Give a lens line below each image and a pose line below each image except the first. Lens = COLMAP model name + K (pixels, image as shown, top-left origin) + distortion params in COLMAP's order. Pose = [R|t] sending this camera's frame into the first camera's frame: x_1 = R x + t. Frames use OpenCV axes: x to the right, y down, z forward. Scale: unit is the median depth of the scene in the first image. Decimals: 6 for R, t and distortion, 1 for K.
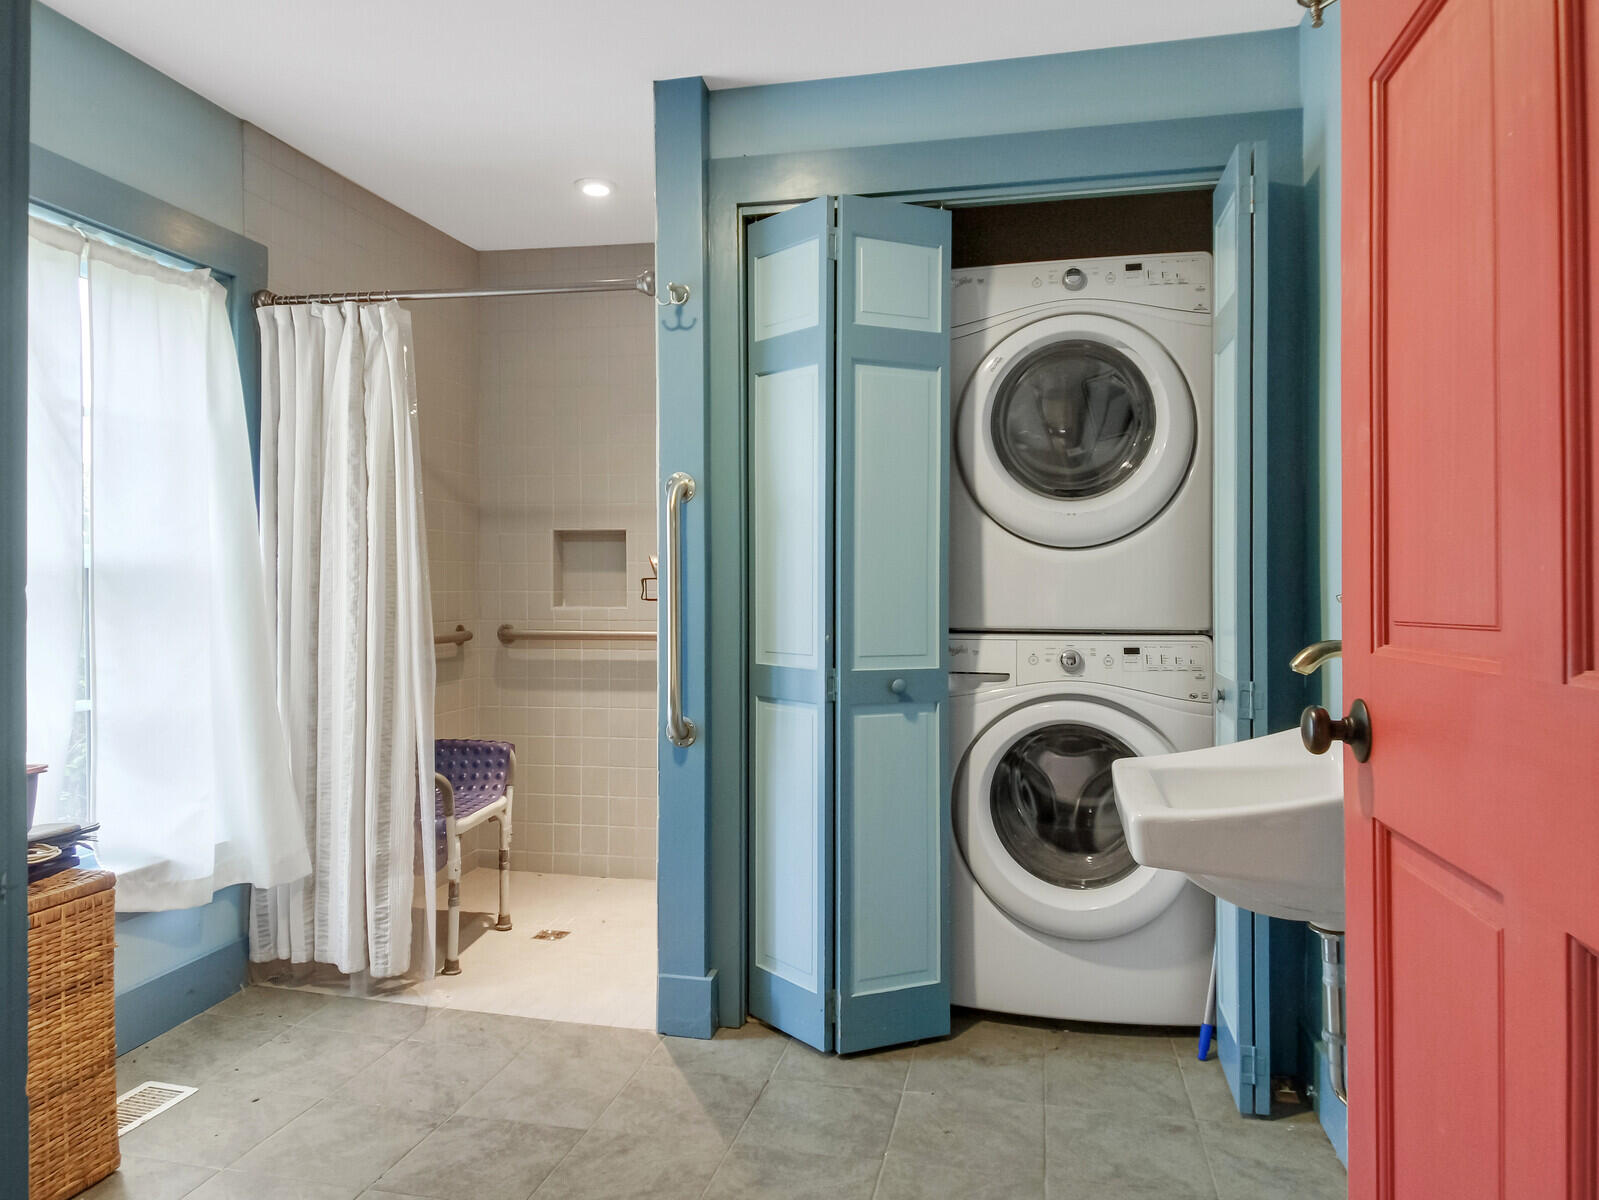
lens RADIAL K [[1103.8, 0, 799.0], [0, 1103.8, 543.9], [0, 0, 1]] dist [0.043439, -0.042464]
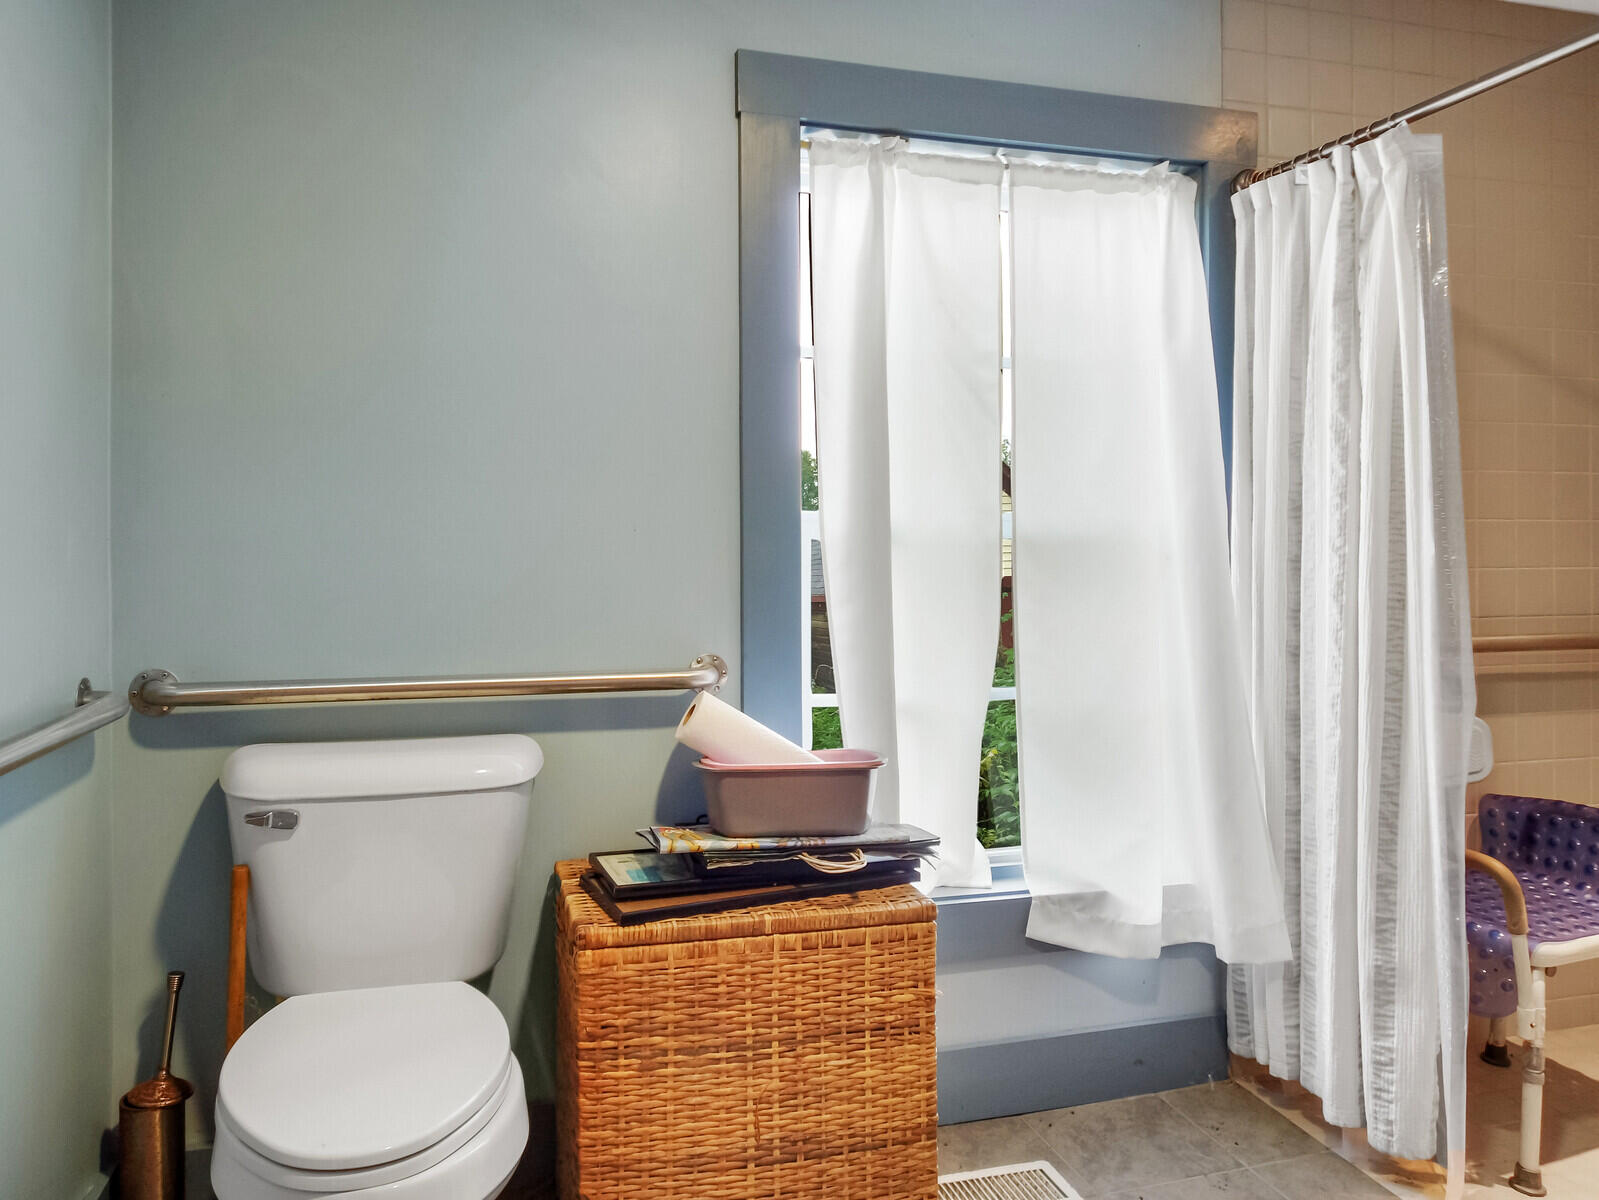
lens RADIAL K [[1103.8, 0, 799.0], [0, 1103.8, 543.9], [0, 0, 1]] dist [0.043439, -0.042464]
pose [[0.463182, -0.007894, -0.886228, 0.053696], [0.030464, 0.999511, 0.007019, 0.013414], [0.885740, -0.030249, 0.463196, 0.394766]]
